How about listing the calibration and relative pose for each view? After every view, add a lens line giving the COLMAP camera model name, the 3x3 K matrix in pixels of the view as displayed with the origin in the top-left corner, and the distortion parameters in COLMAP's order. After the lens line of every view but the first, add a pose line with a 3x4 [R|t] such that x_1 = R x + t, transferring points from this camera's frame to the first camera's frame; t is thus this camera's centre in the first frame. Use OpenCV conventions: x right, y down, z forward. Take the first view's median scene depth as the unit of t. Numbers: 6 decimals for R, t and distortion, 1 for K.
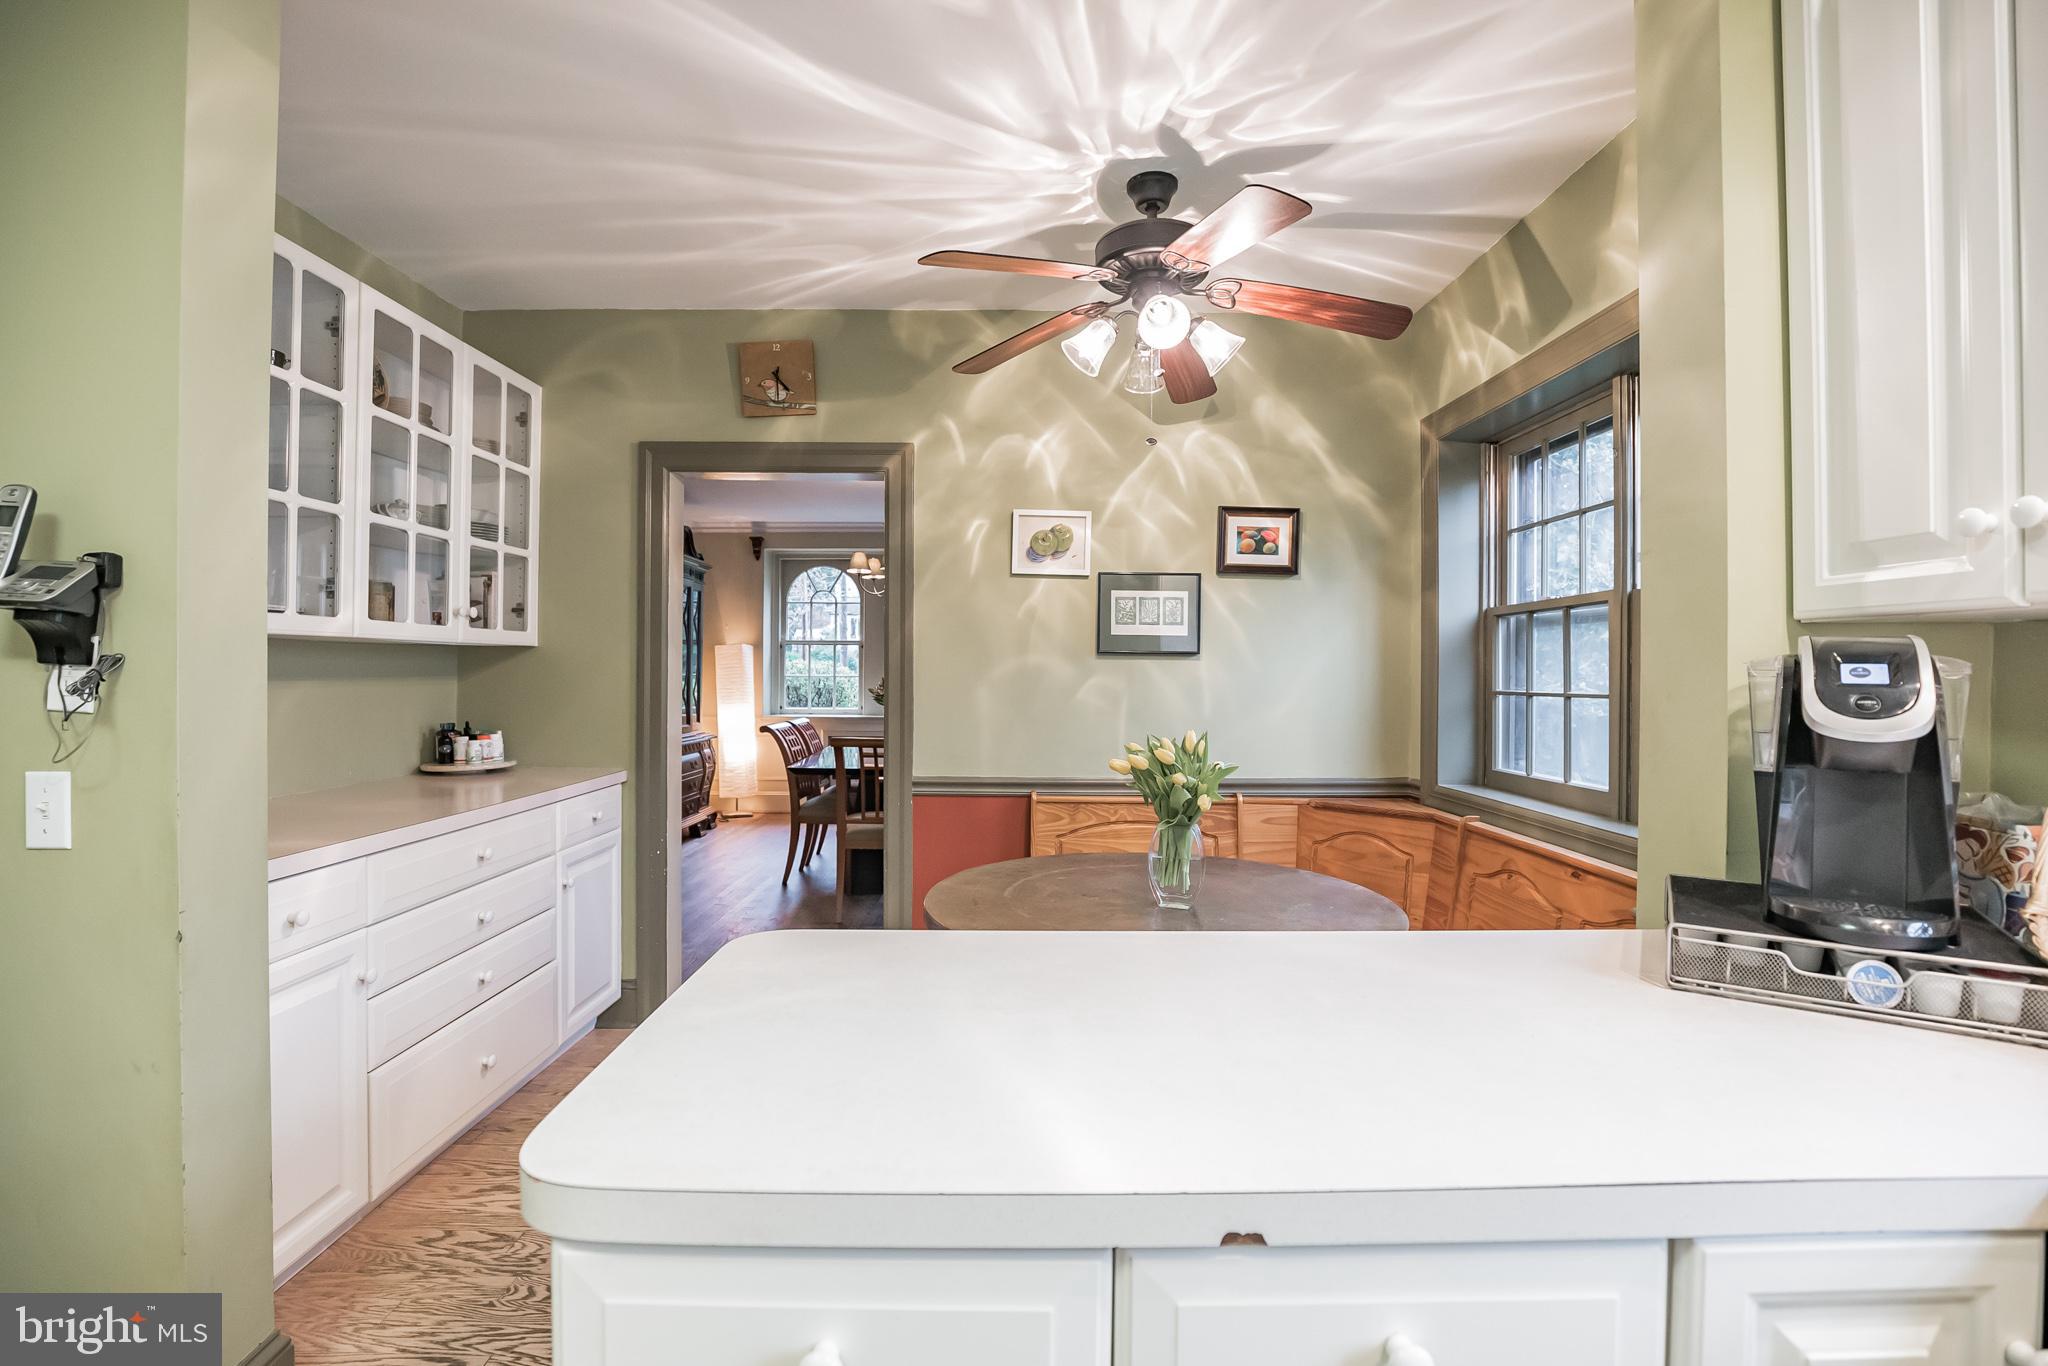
lens RADIAL K [[948.8, 0, 1023.3], [0, 948.8, 672.5], [0, 0, 1]] dist [-0.031373, 0.000237]
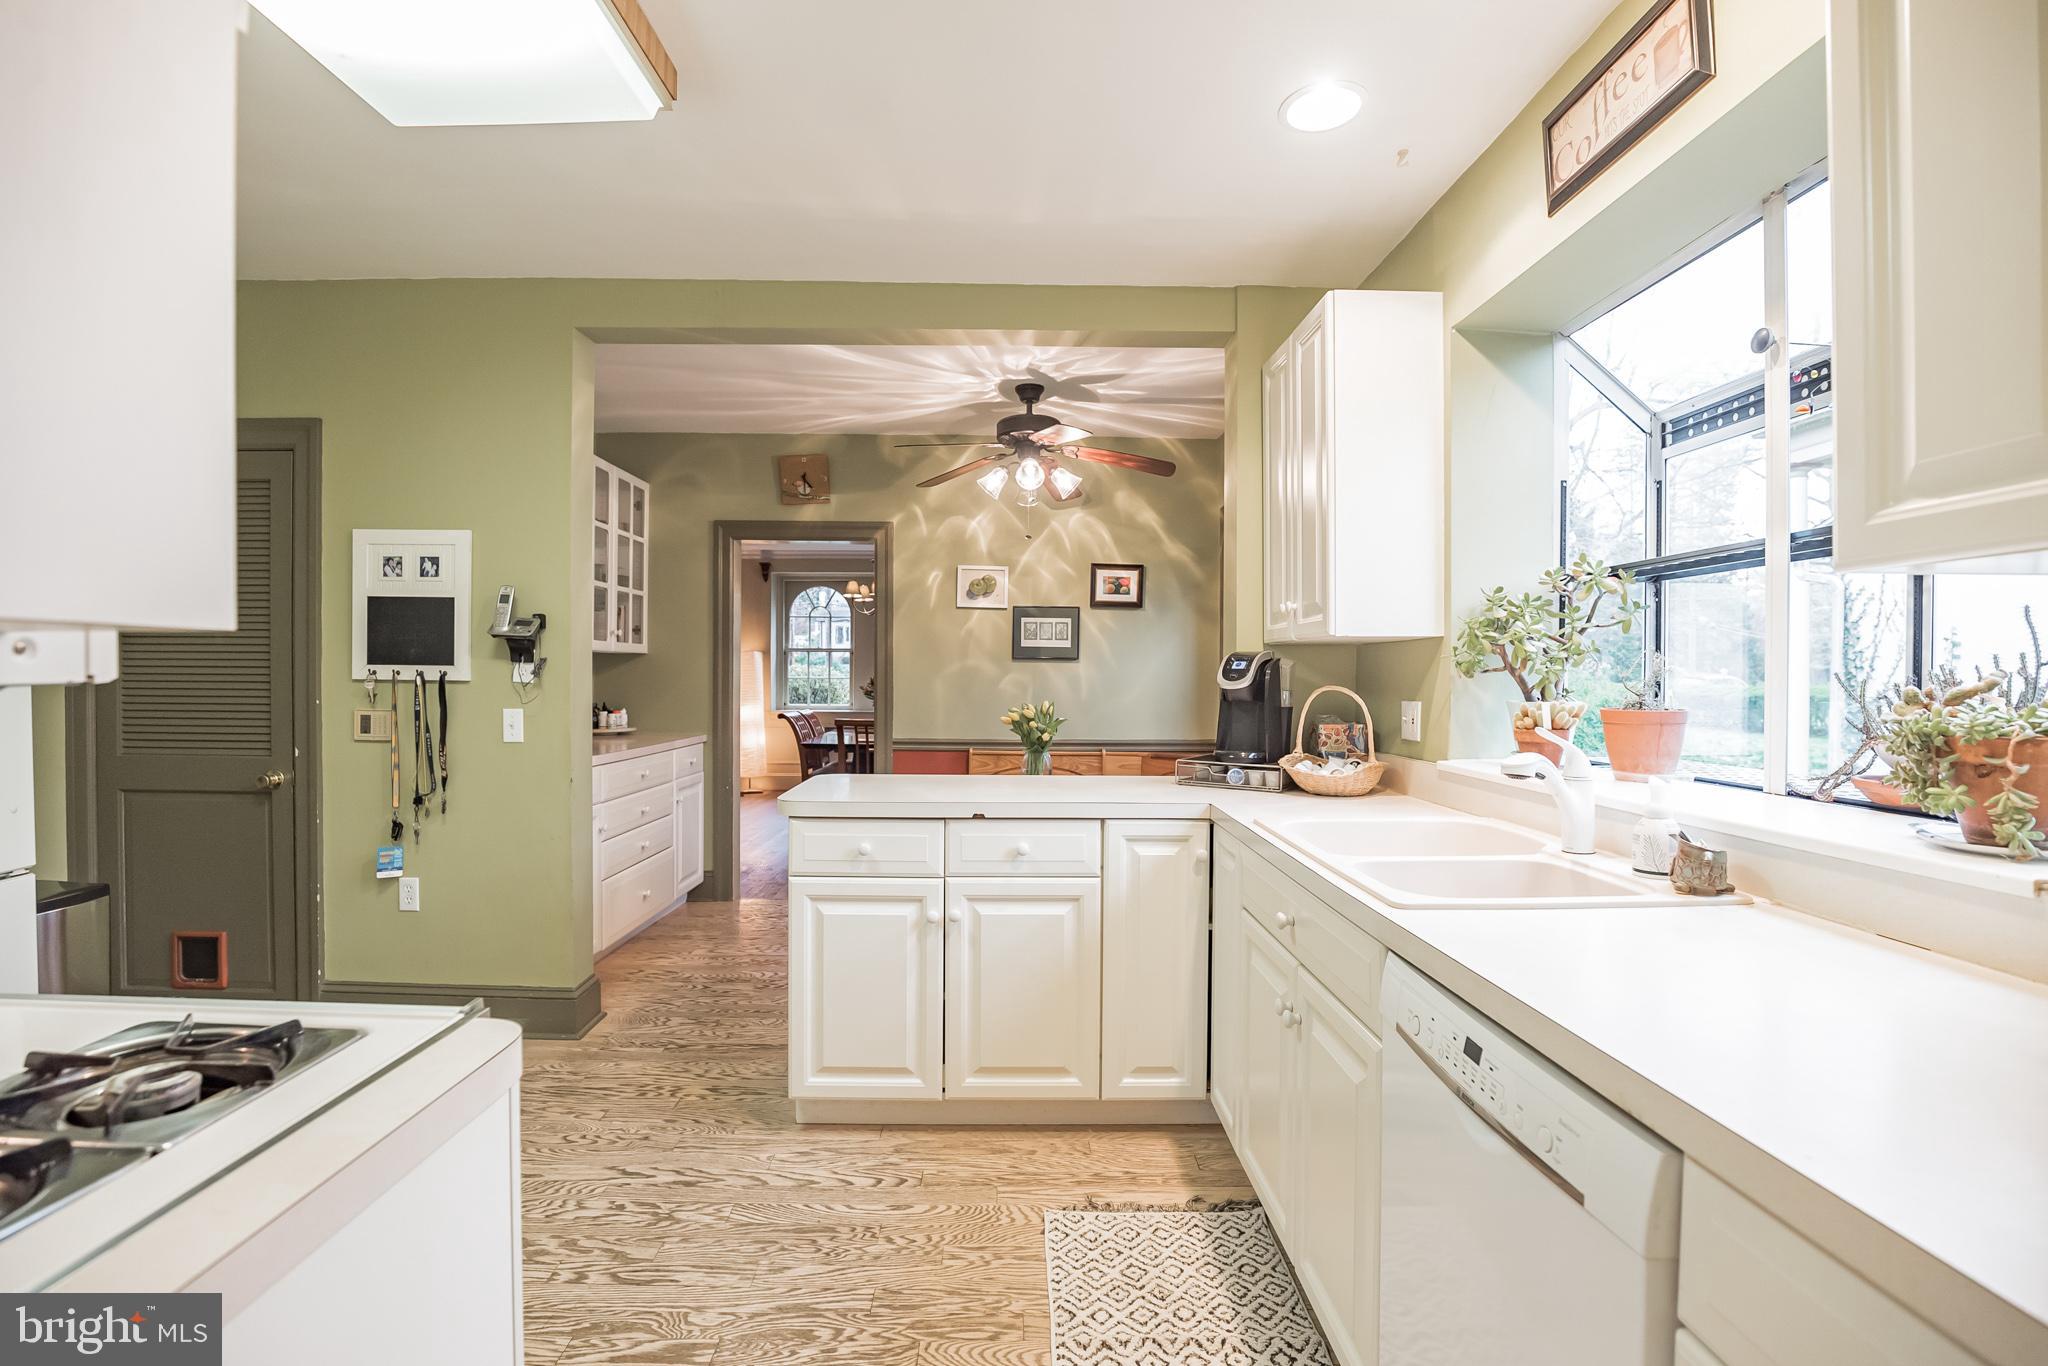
lens RADIAL K [[948.8, 0, 1023.1], [0, 948.8, 693.4], [0, 0, 1]] dist [-0.031373, 0.000237]
pose [[0.999863, 0.000170, 0.016539, 0.070393], [-0.000418, 0.999887, 0.015013, 0.013650], [-0.016535, -0.015018, 0.999750, -0.551852]]
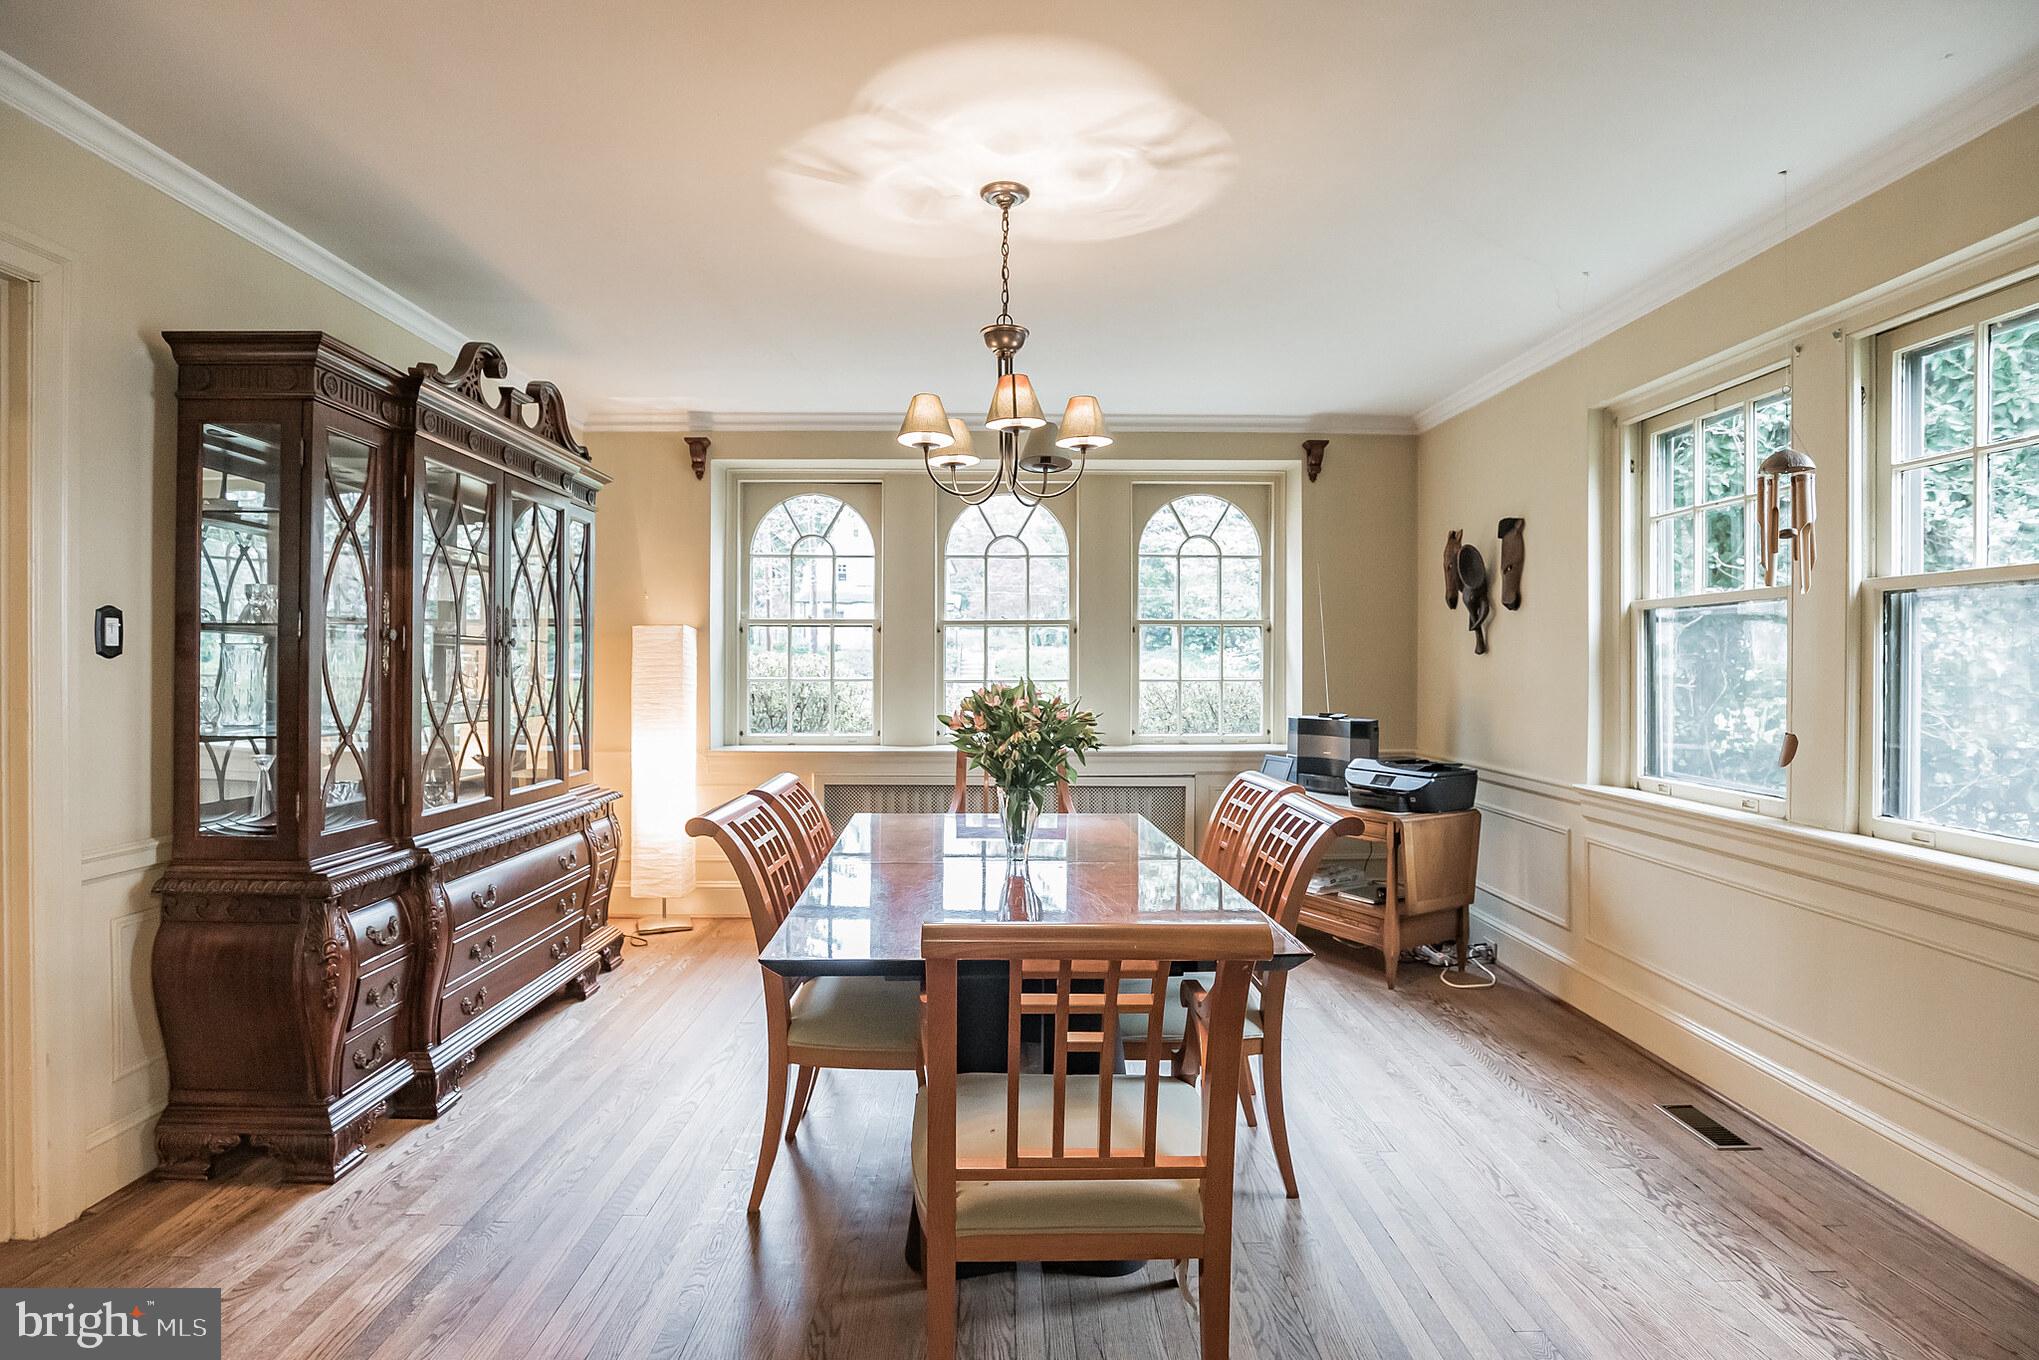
lens RADIAL K [[1028.2, 0, 1014.6], [0, 1028.2, 675.5], [0, 0, 1]] dist [-0.026369, -0.000335]
pose [[0.999949, -0.001656, 0.009926, -0.248204], [0.001559, 0.999950, 0.009827, -0.013791], [-0.009942, -0.009811, 0.999902, 0.970123]]
